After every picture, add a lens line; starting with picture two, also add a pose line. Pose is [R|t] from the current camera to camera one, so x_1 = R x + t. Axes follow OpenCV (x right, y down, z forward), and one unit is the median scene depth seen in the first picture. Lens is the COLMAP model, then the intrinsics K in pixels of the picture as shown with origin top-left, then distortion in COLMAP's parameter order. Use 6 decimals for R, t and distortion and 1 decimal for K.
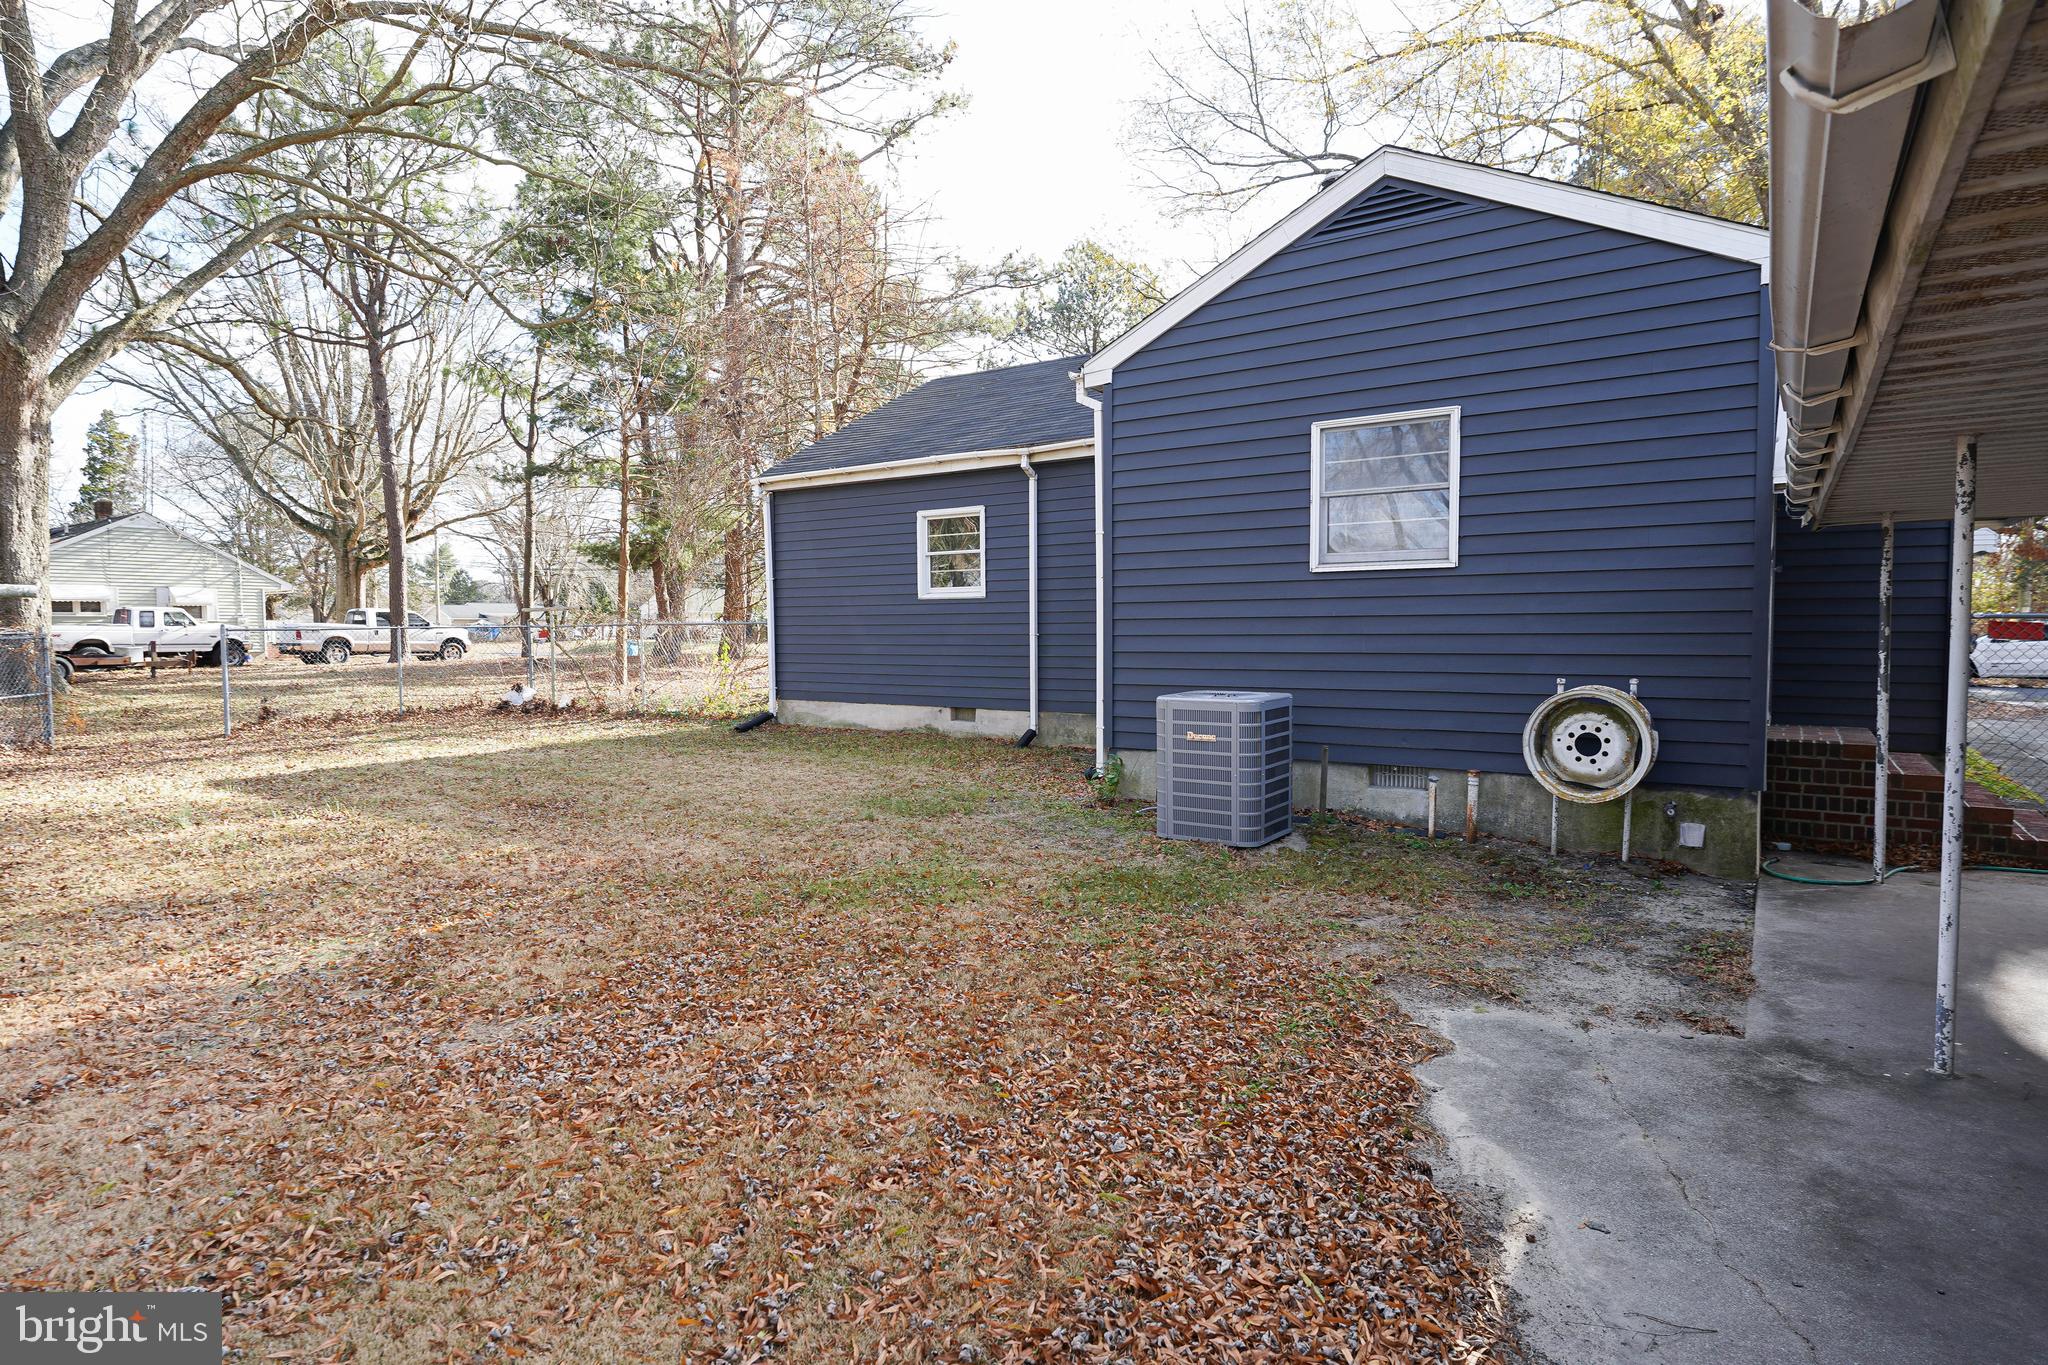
lens RADIAL K [[1060.8, 0, 1029.6], [0, 1060.8, 677.7], [0, 0, 1]] dist [-0.000390, -0.000043]
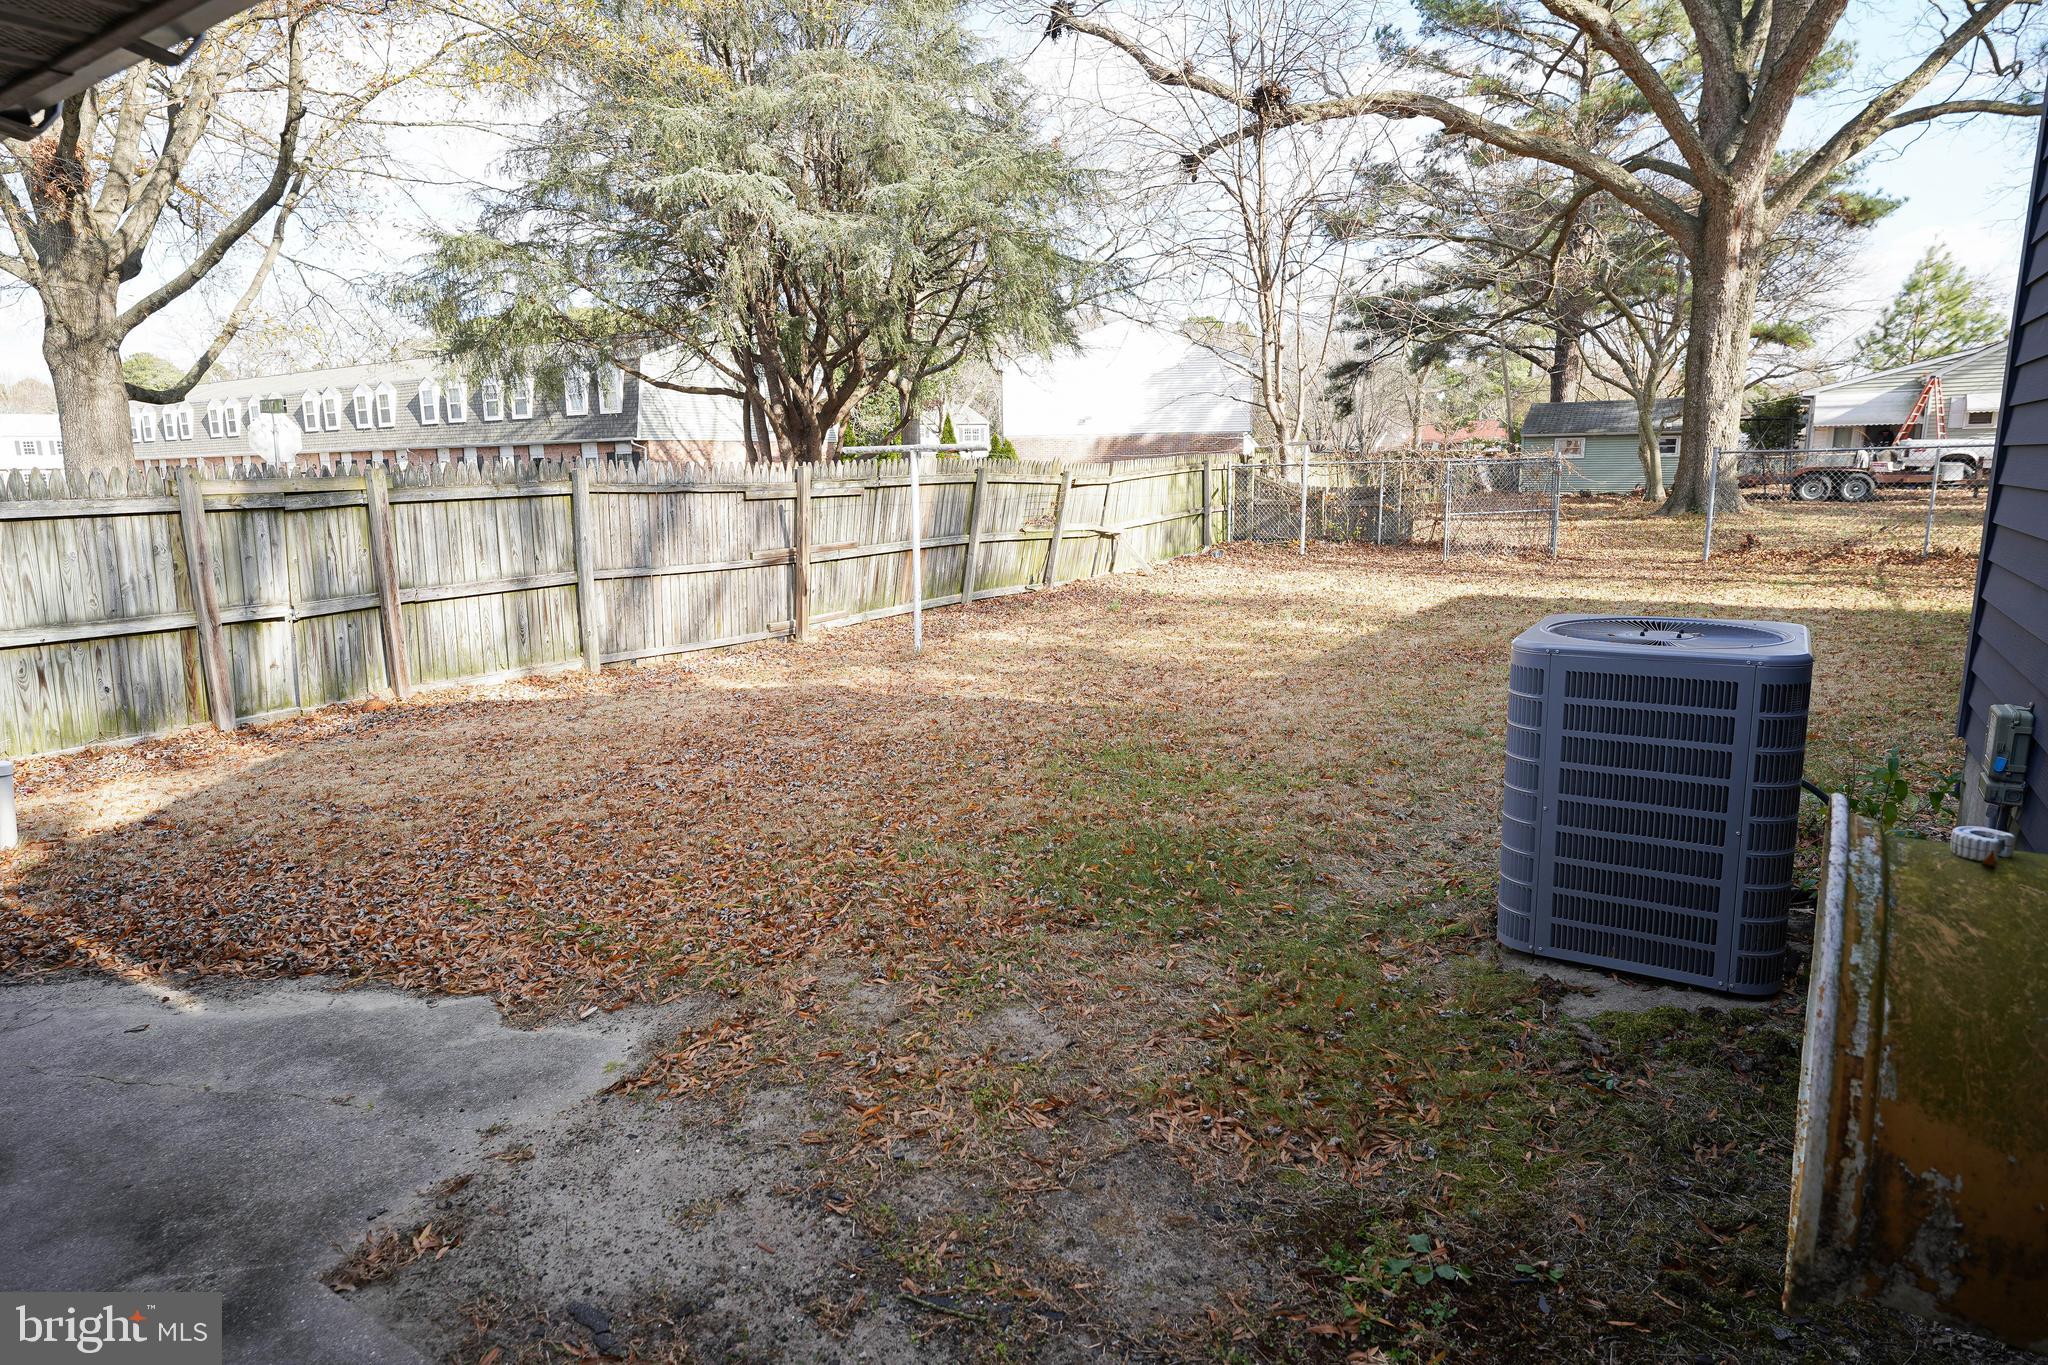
lens RADIAL K [[1153.8, 0, 1028.4], [0, 1153.8, 674.1], [0, 0, 1]] dist [0.003889, 0.000675]
pose [[0.039596, 0.187959, -0.981378, 1.041195], [-0.033307, 0.981851, 0.186705, -0.079277], [0.998660, 0.025294, 0.045138, 1.138701]]
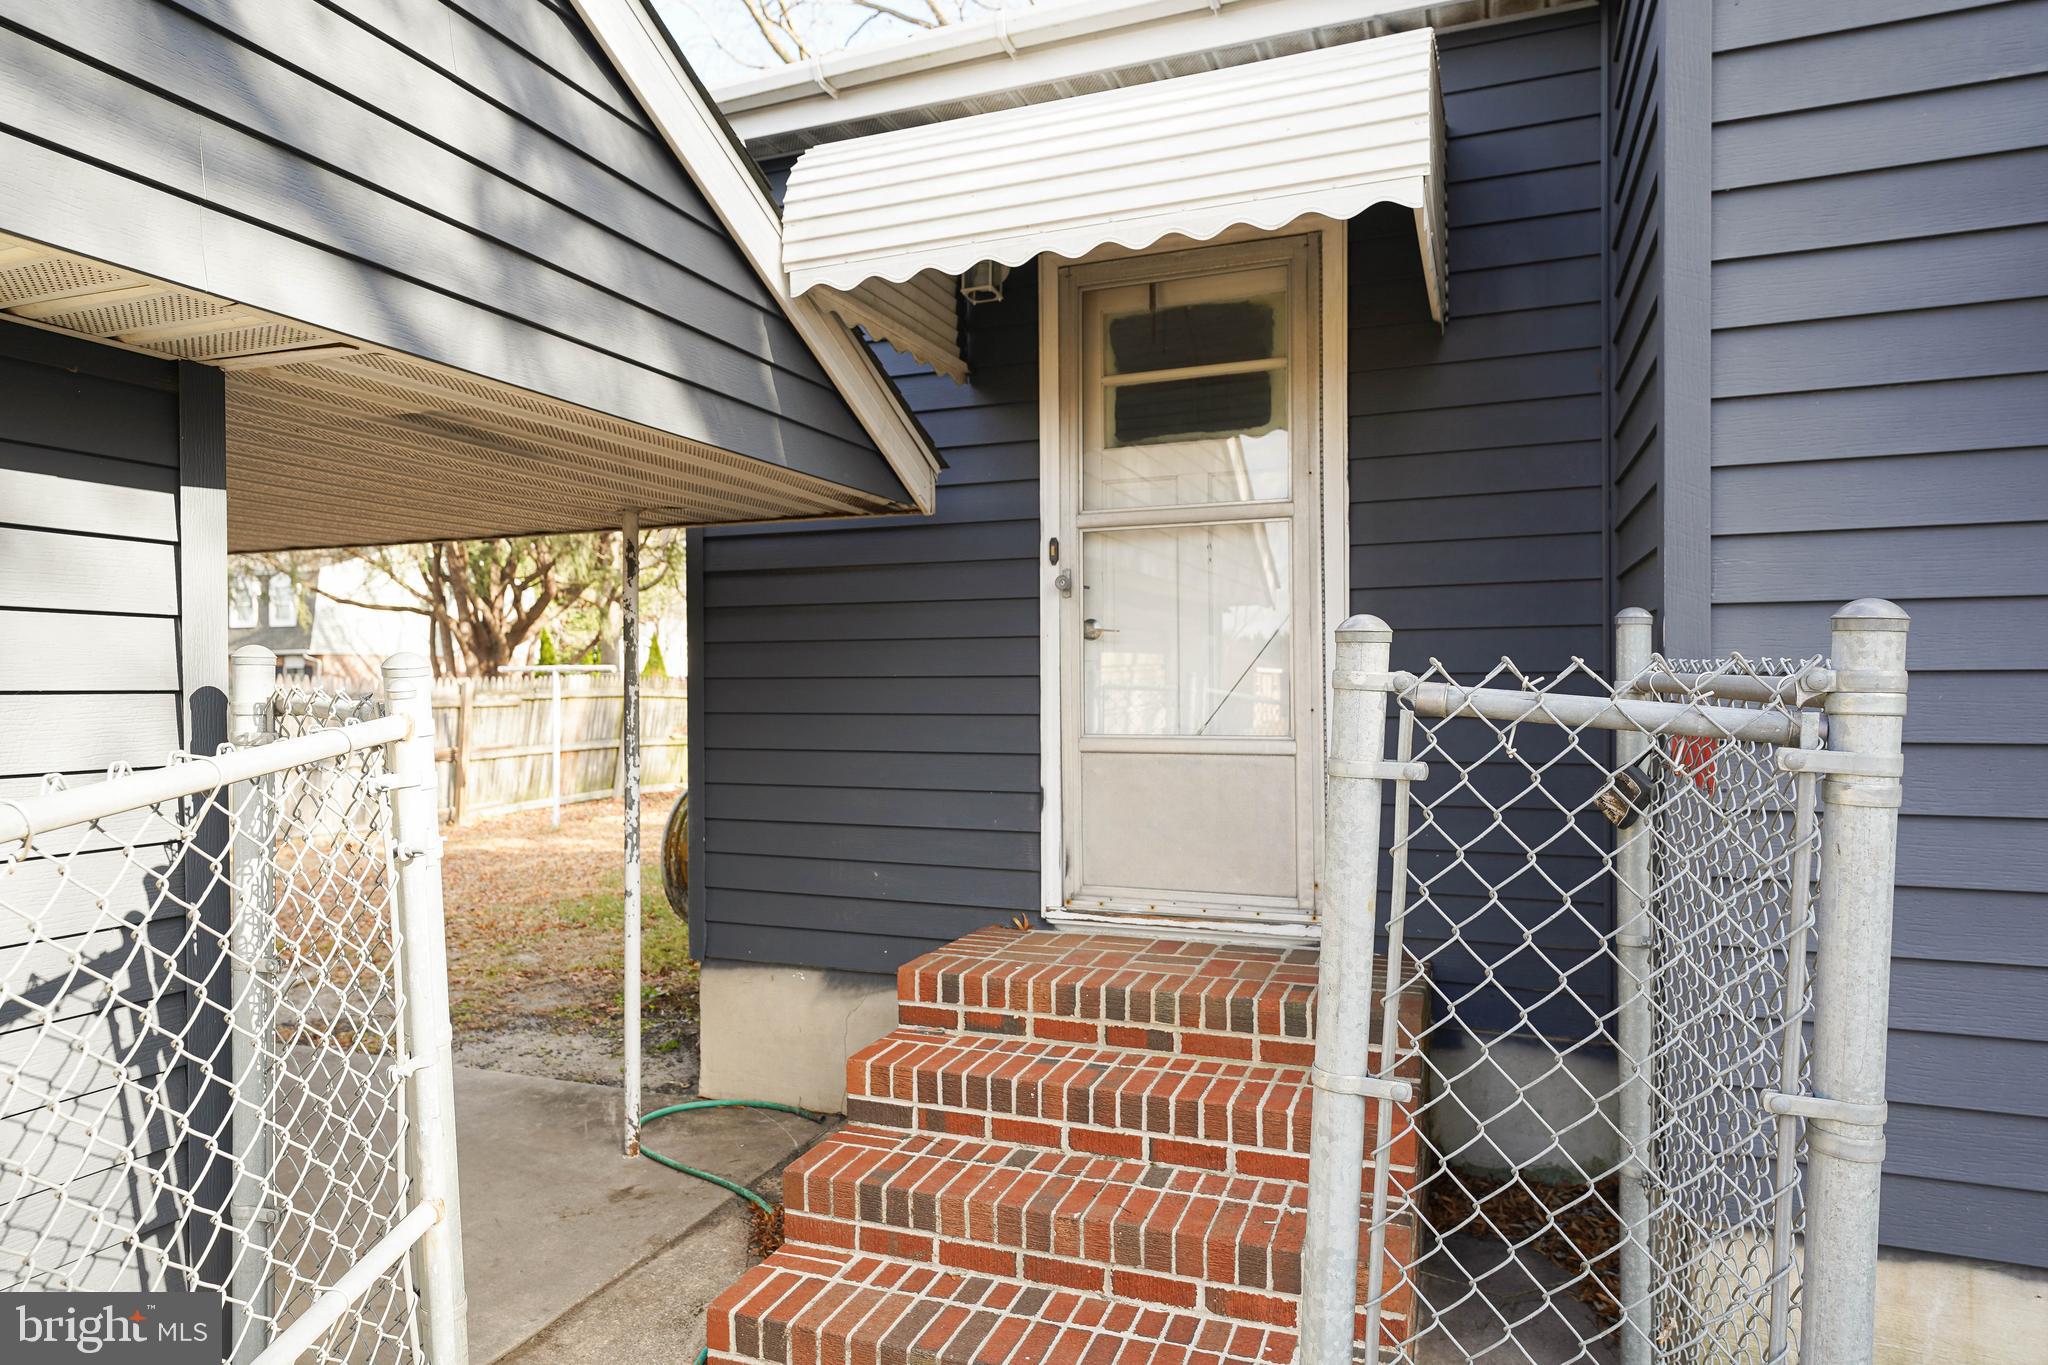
lens RADIAL K [[1204.1, 0, 1020.9], [0, 1204.1, 687.1], [0, 0, 1]] dist [0.002477, 0.000084]
pose [[0.251027, 0.013811, -0.967882, 1.883899], [-0.043572, 0.999046, 0.002955, -0.096713], [0.966999, 0.041431, 0.251389, 1.353571]]
